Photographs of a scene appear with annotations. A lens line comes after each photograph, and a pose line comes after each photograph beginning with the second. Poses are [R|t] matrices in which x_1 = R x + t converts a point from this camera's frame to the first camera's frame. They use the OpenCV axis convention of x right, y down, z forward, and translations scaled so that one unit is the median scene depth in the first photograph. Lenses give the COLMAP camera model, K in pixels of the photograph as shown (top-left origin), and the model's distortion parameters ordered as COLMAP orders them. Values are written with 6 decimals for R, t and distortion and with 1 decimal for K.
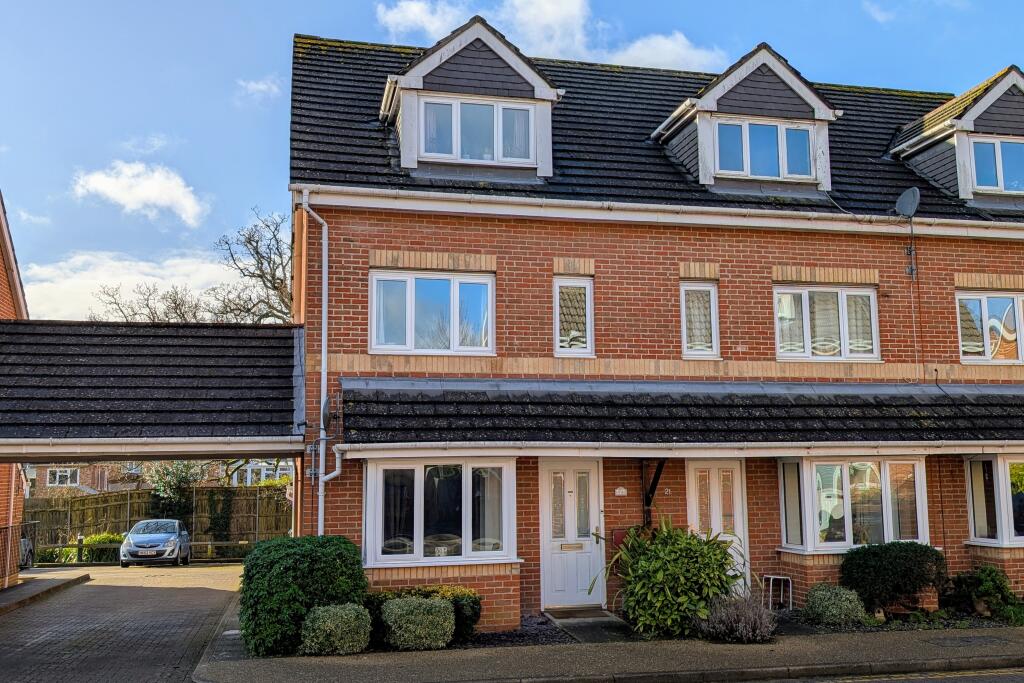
lens RADIAL K [[930.5, 0, 512.3], [0, 930.5, 339.8], [0, 0, 1]] dist [0.014533, 0.000000]
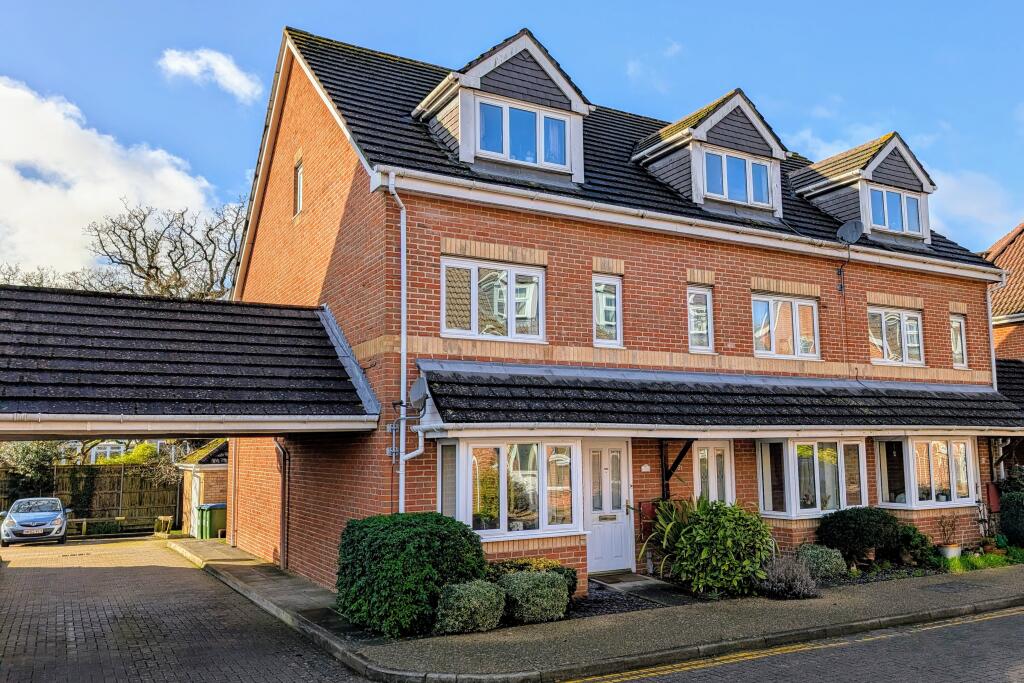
lens RADIAL K [[774.2, 0, 511.2], [0, 774.2, 348.1], [0, 0, 1]] dist [0.009871, 0.003960]
pose [[0.962219, 0.035062, 0.270008, -0.296906], [-0.037805, 0.999273, 0.004965, 0.019306], [-0.269638, -0.014985, 0.962845, 0.142057]]
